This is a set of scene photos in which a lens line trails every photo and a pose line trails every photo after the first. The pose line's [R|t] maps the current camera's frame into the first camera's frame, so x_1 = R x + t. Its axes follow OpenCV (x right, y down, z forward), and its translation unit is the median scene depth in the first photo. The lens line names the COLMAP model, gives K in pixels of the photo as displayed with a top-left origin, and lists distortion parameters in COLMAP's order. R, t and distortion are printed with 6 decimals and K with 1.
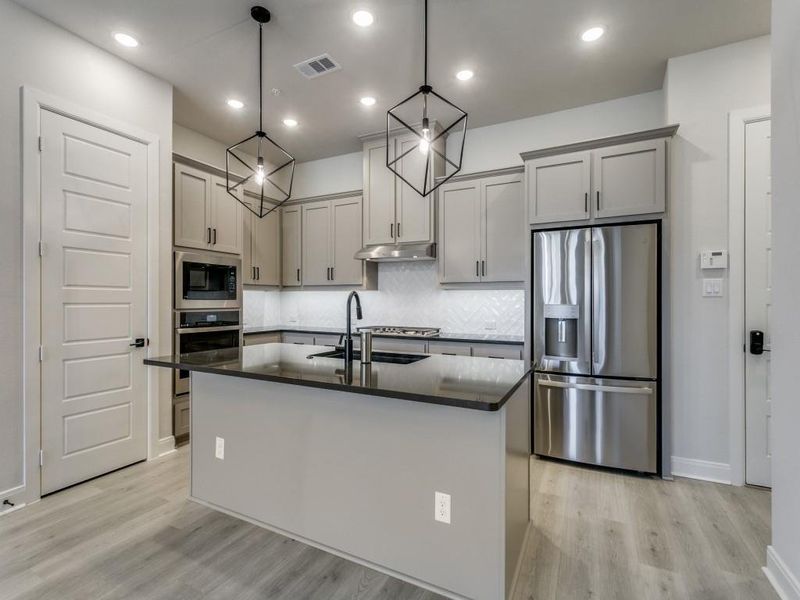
lens RADIAL K [[378.6, 0, 400.0], [0, 378.6, 300.0], [0, 0, 1]] dist [0.001463, 0.000414]
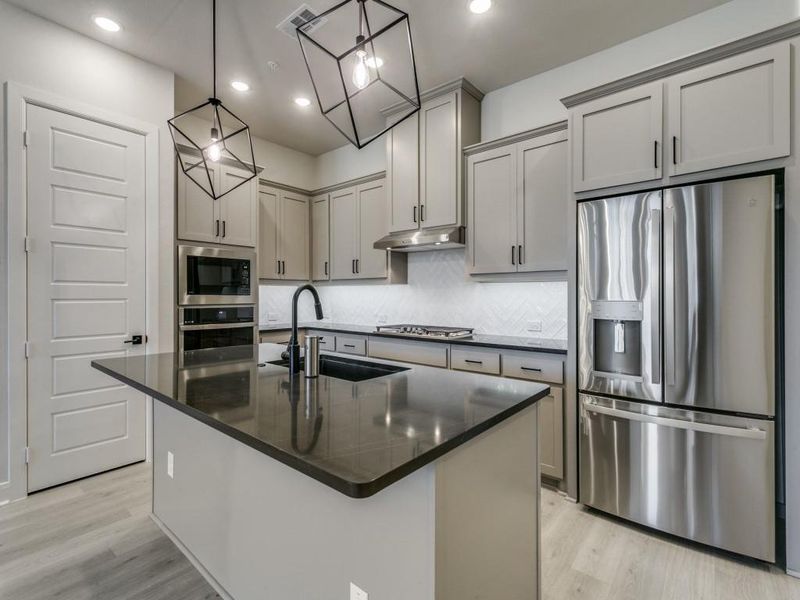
lens RADIAL K [[376.1, 0, 399.3], [0, 376.1, 295.1], [0, 0, 1]] dist [0.002053, 0.000444]
pose [[0.973721, -0.002969, -0.227725, 0.182757], [0.002968, 0.999996, -0.000345, 0.000880], [0.227725, -0.000340, 0.973725, 0.208734]]
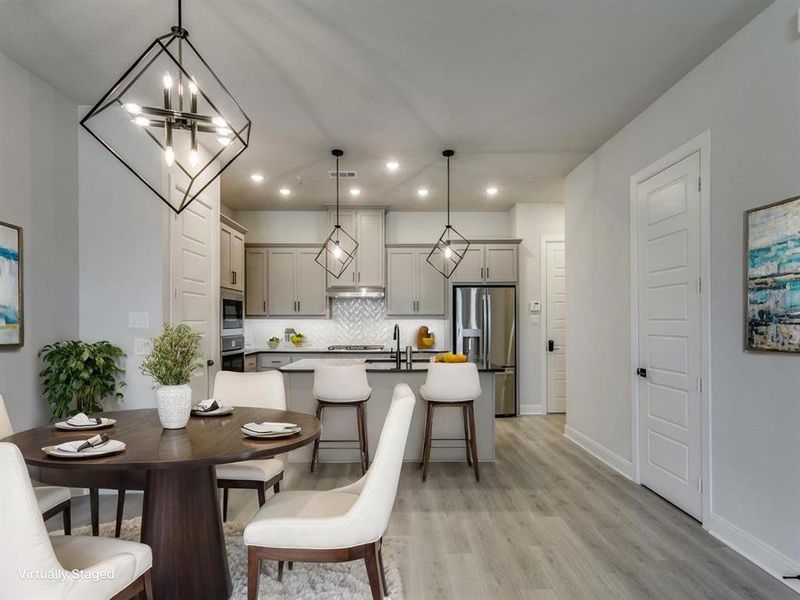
lens RADIAL K [[381.3, 0, 398.7], [0, 381.3, 318.3], [0, 0, 1]] dist [0.001325, 0.000073]
pose [[0.885575, -0.002115, 0.464491, -0.698662], [0.003917, 0.999988, -0.002914, -0.033839], [-0.464479, 0.004400, 0.885573, -0.431044]]
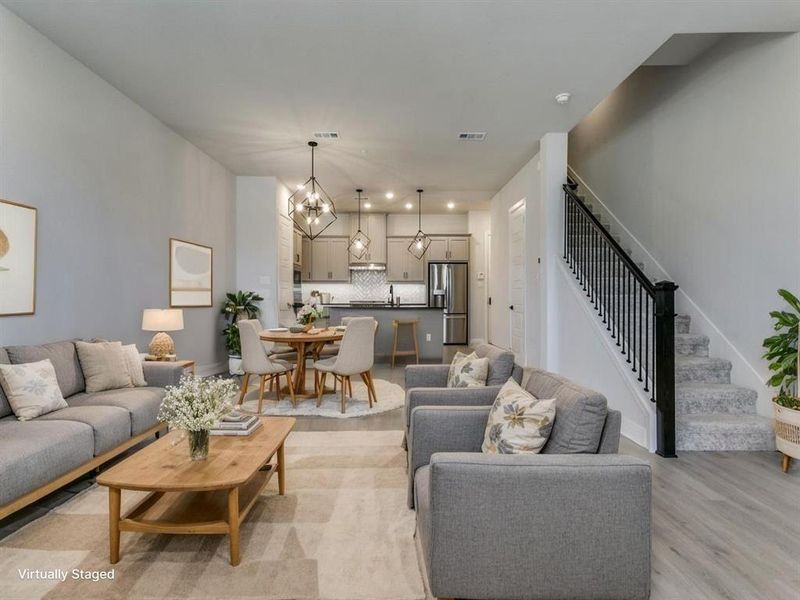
lens RADIAL K [[376.1, 0, 399.3], [0, 376.1, 295.1], [0, 0, 1]] dist [0.002053, 0.000444]
pose [[0.889523, -0.004060, 0.456872, -1.125219], [0.000201, 0.999964, 0.008495, 0.028000], [-0.456890, -0.007464, 0.889492, -1.377450]]
